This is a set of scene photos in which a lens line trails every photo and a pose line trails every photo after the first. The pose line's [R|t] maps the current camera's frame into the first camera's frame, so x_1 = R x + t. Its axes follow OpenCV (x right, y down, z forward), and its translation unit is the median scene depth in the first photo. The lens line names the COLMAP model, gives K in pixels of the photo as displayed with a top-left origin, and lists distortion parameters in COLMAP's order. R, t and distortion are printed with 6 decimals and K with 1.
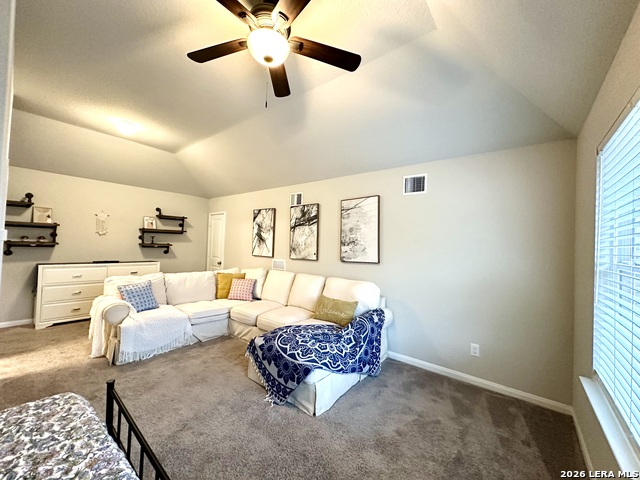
lens RADIAL K [[251.6, 0, 320.0], [0, 251.6, 240.0], [0, 0, 1]] dist [-0.000795, -0.000219]
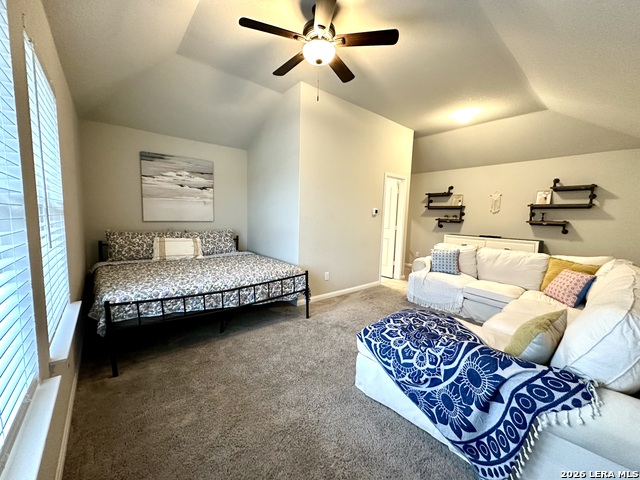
lens RADIAL K [[251.6, 0, 320.0], [0, 251.6, 240.0], [0, 0, 1]] dist [-0.000795, -0.000219]
pose [[-0.176756, 0.058440, -0.982518, 0.398743], [-0.015694, 0.997941, 0.062181, 0.043627], [0.984129, 0.026411, -0.175475, 0.448026]]
